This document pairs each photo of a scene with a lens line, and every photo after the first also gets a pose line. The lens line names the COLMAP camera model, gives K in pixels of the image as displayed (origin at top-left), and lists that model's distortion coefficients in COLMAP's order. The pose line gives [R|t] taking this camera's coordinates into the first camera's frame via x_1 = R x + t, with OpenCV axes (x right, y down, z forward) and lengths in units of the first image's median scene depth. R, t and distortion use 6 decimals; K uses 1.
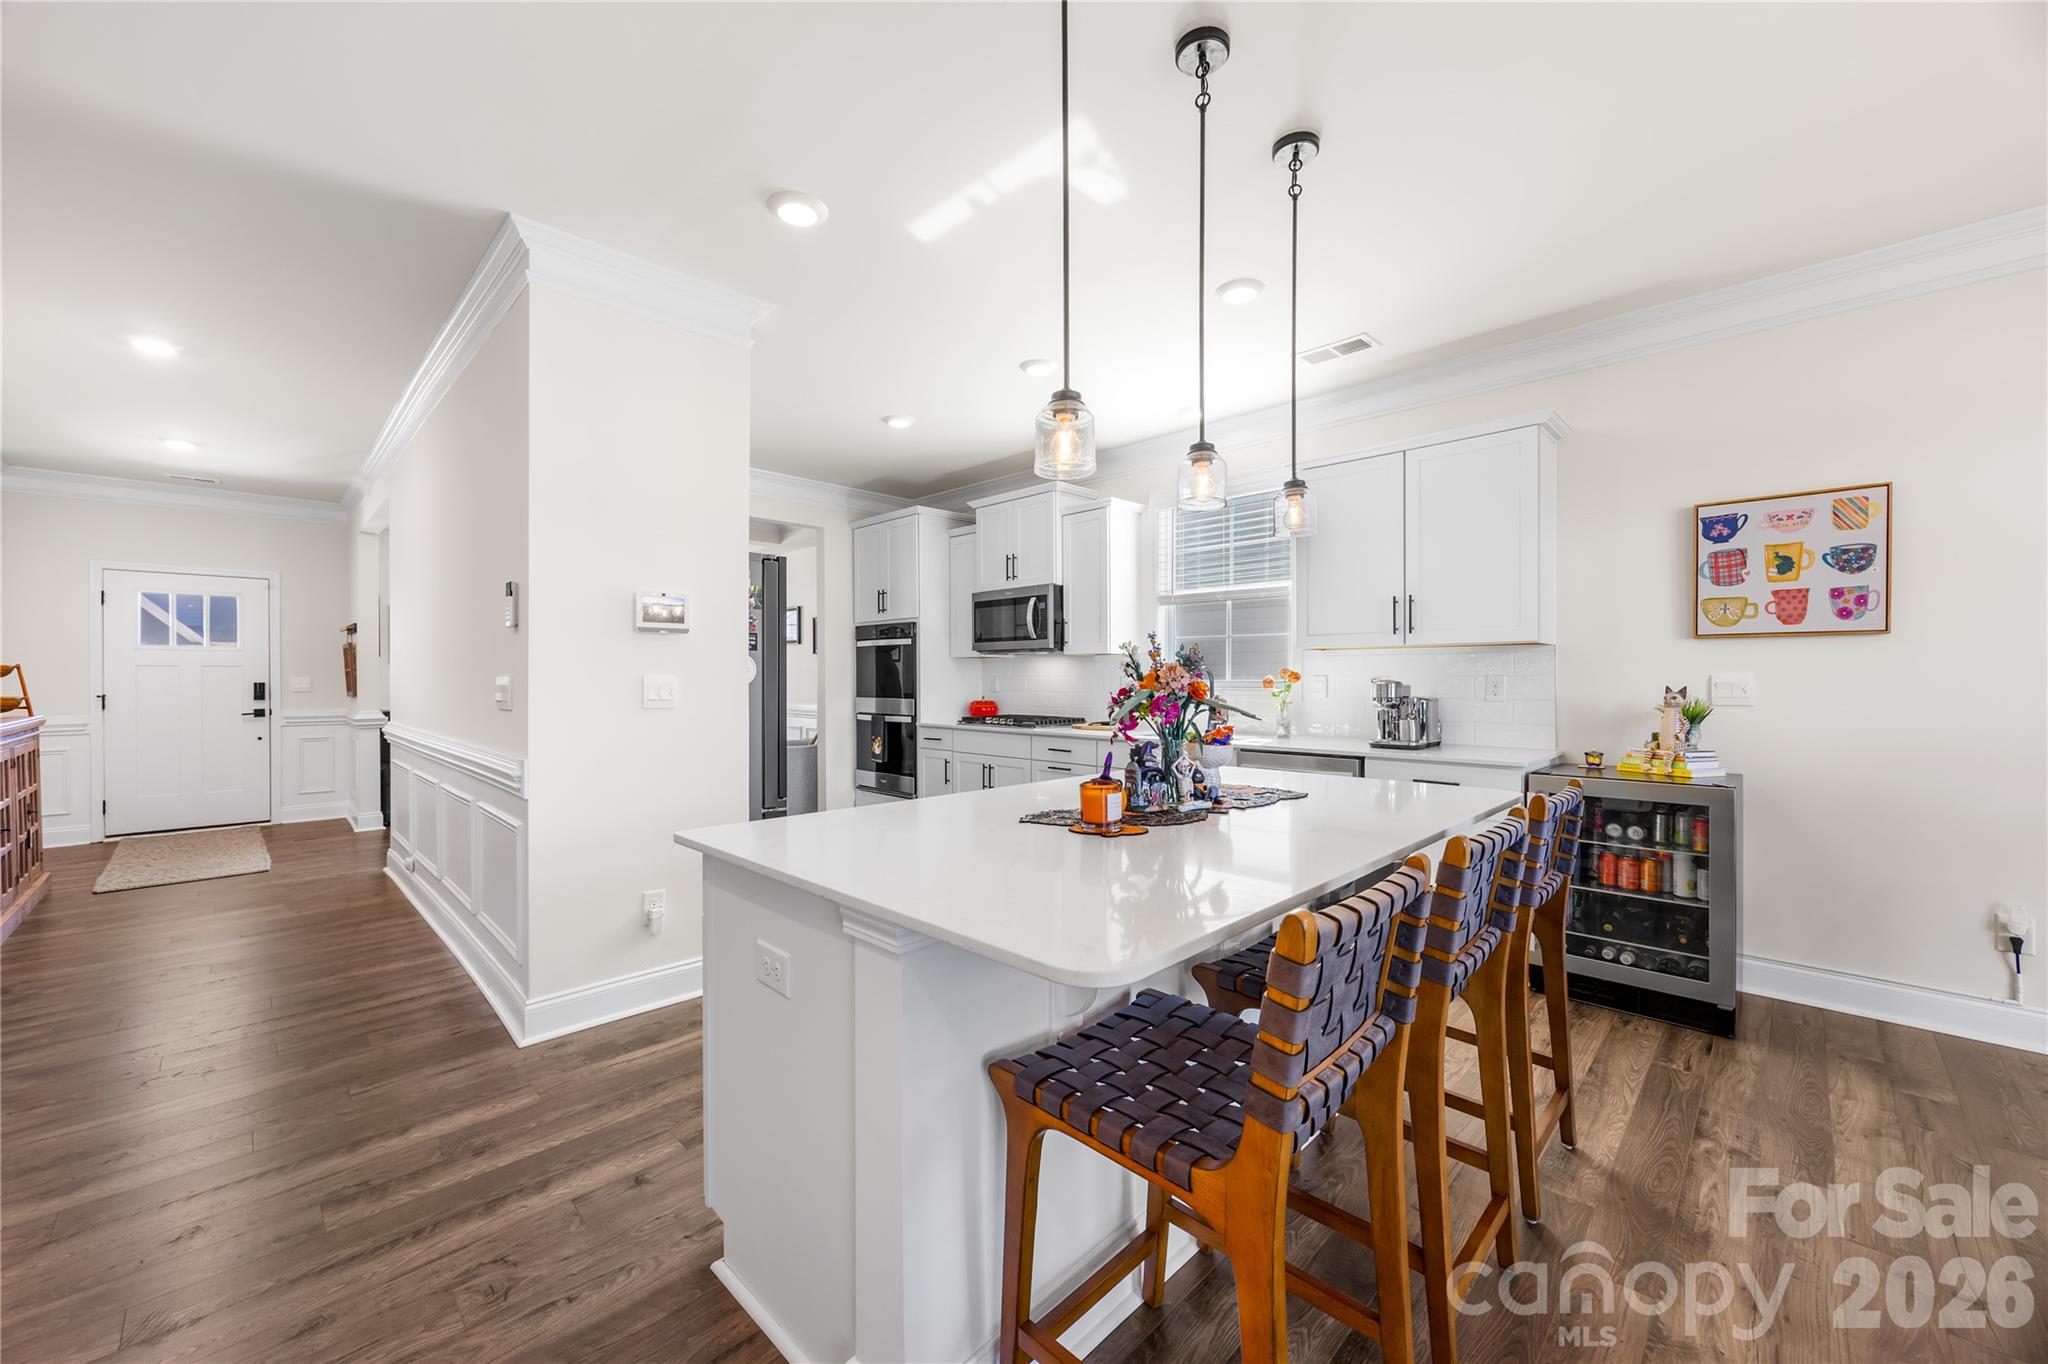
lens RADIAL K [[781.3, 0, 1021.5], [0, 781.3, 680.7], [0, 0, 1]] dist [-0.002352, -0.000206]
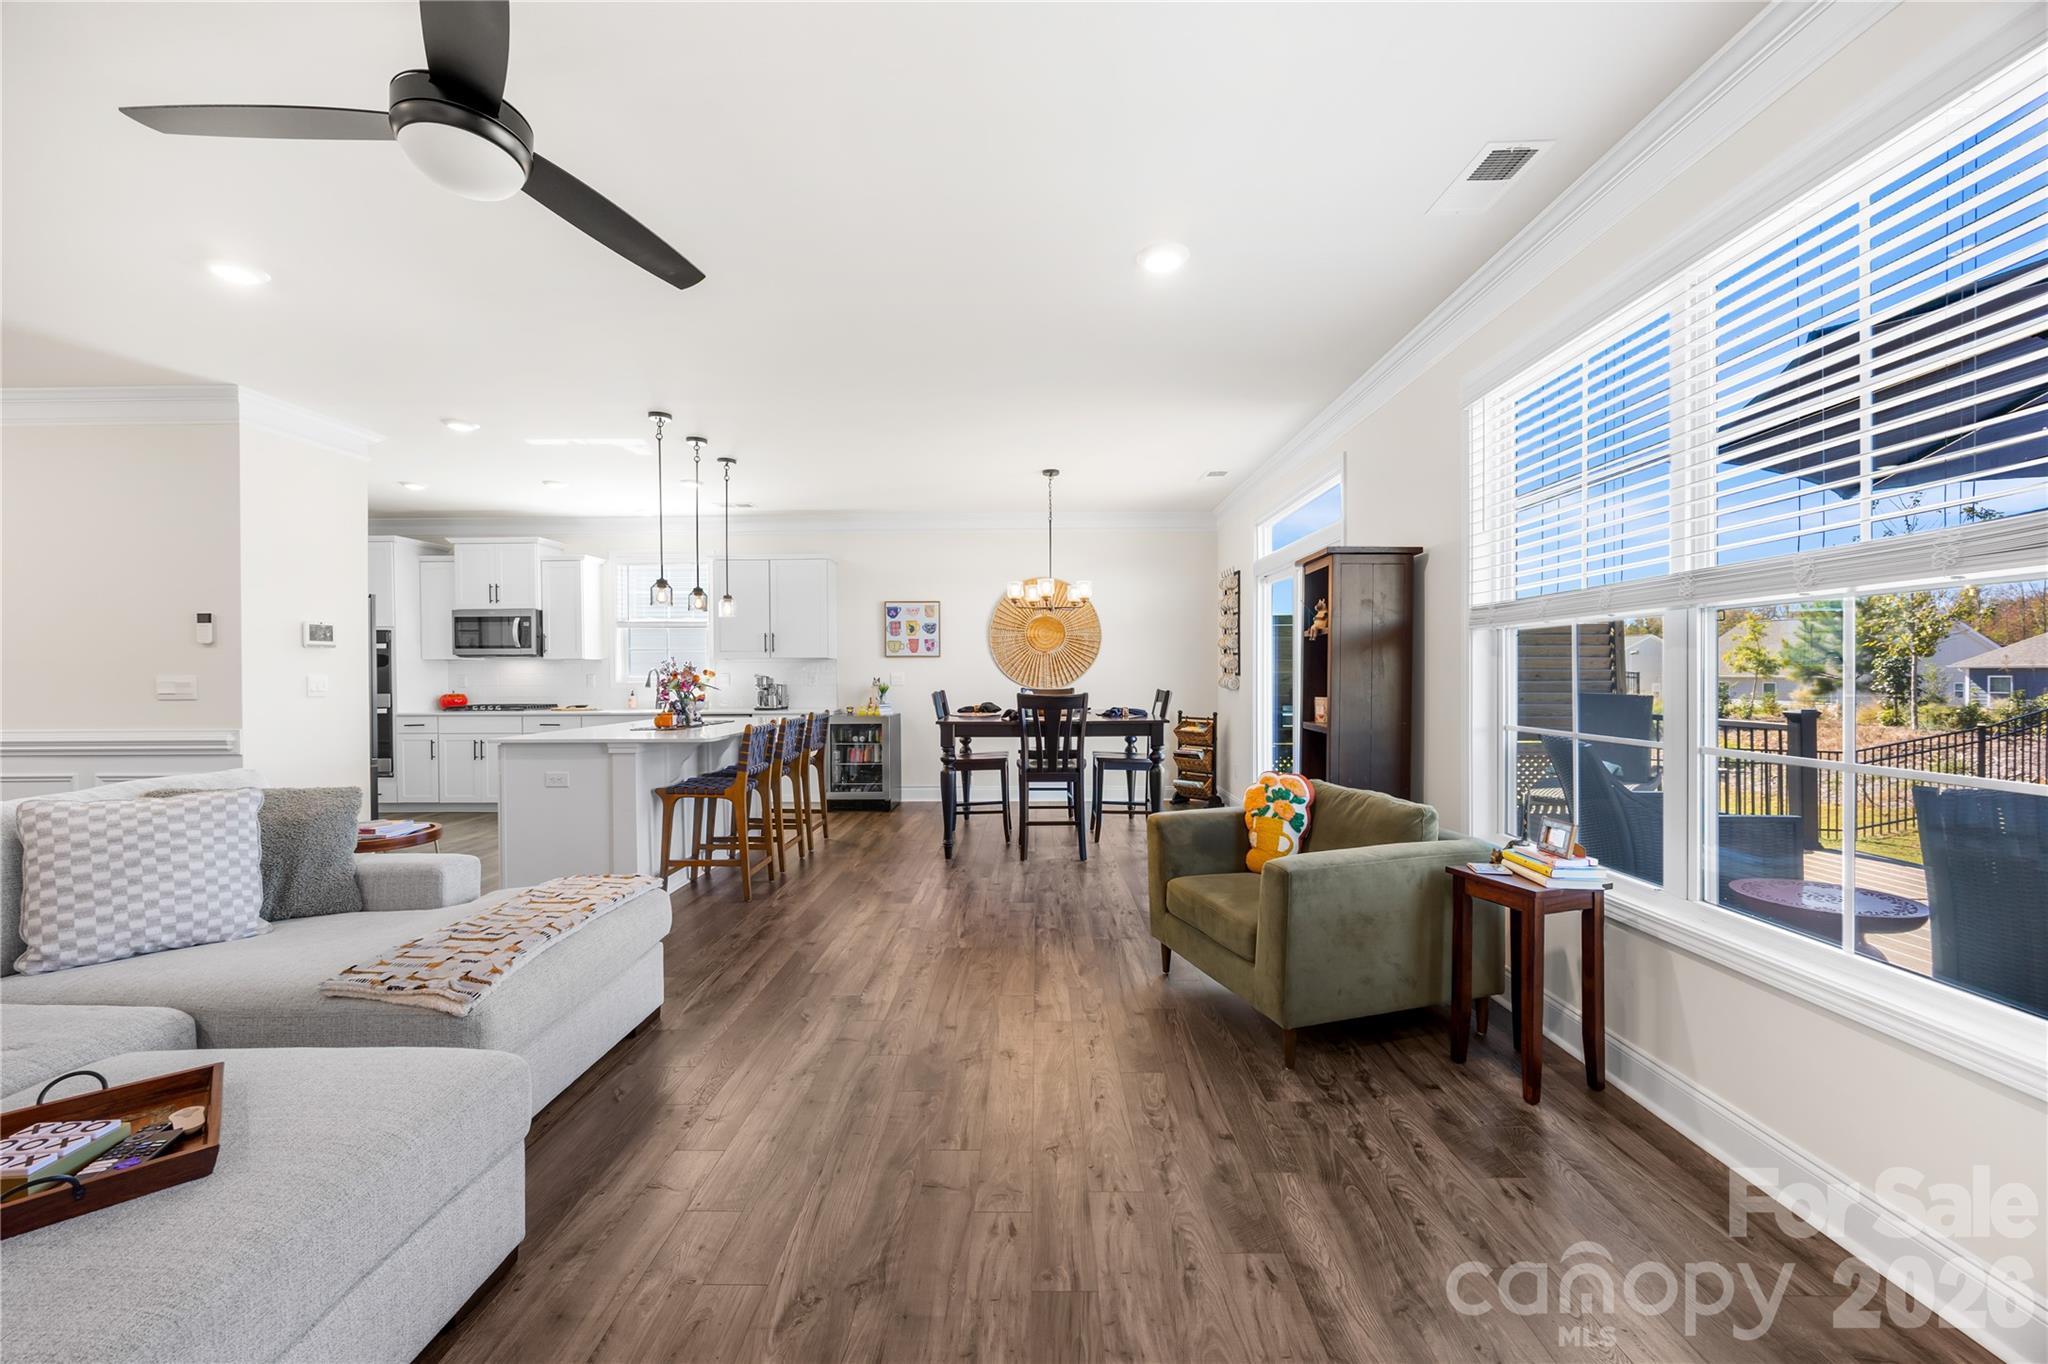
lens RADIAL K [[781.3, 0, 1021.5], [0, 781.3, 680.7], [0, 0, 1]] dist [-0.002352, -0.000206]
pose [[0.722193, -0.009815, 0.691622, -0.494417], [0.007481, 0.999952, 0.006379, 0.005219], [-0.691652, 0.000568, 0.722231, -1.025518]]
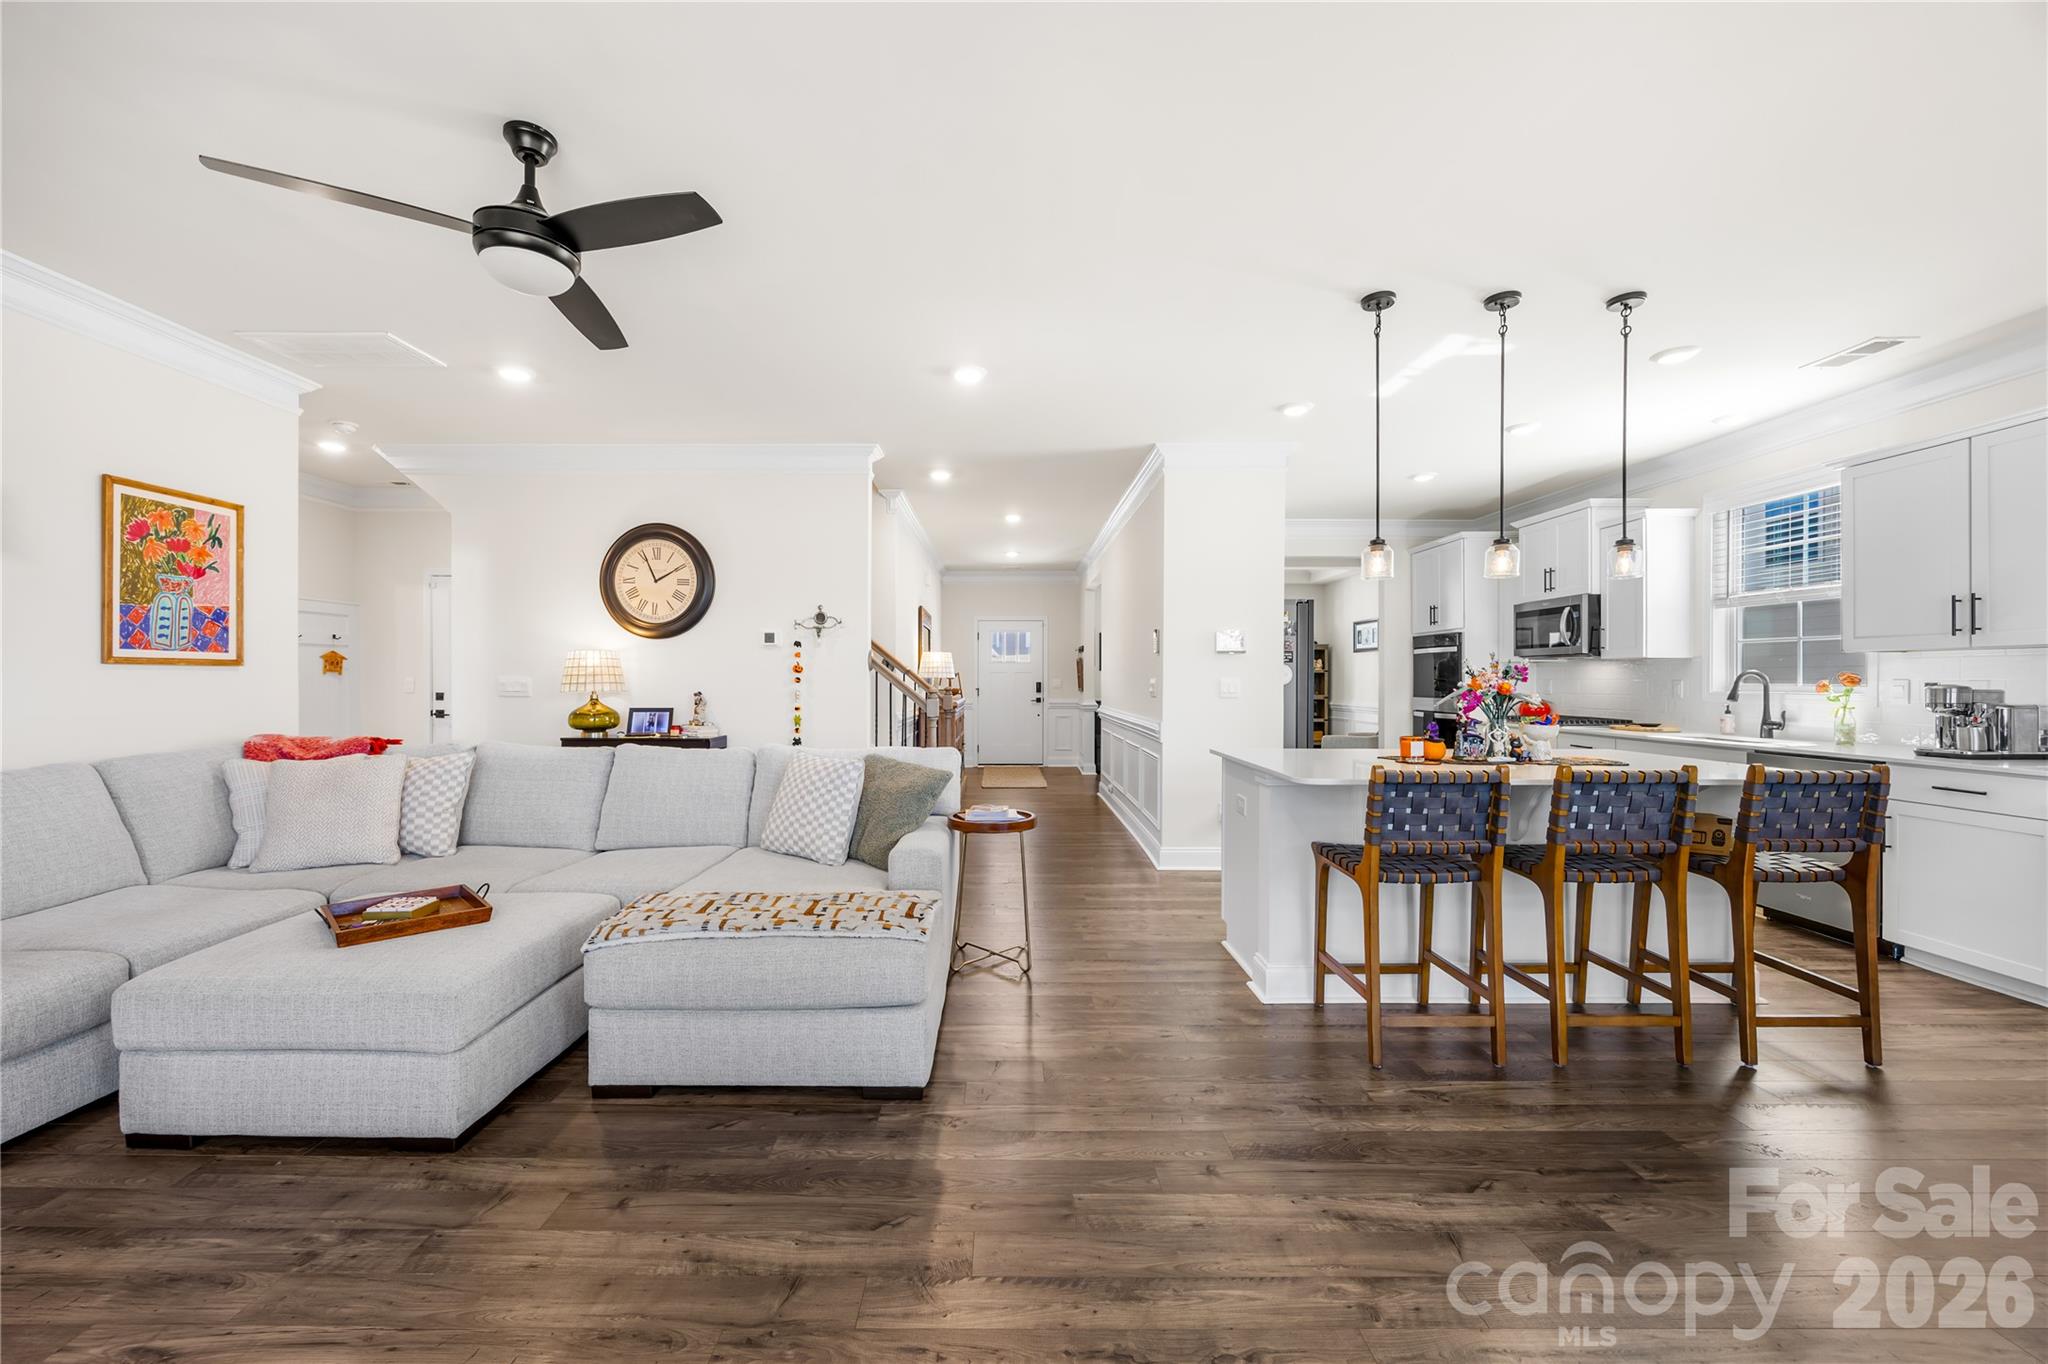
lens RADIAL K [[790.8, 0, 1009.3], [0, 790.8, 686.4], [0, 0, 1]] dist [-0.002686, -0.000266]
pose [[0.706324, 0.008415, -0.707839, 0.407529], [-0.005468, 0.999964, 0.006431, 0.001700], [0.707868, -0.000672, 0.706344, -0.546794]]
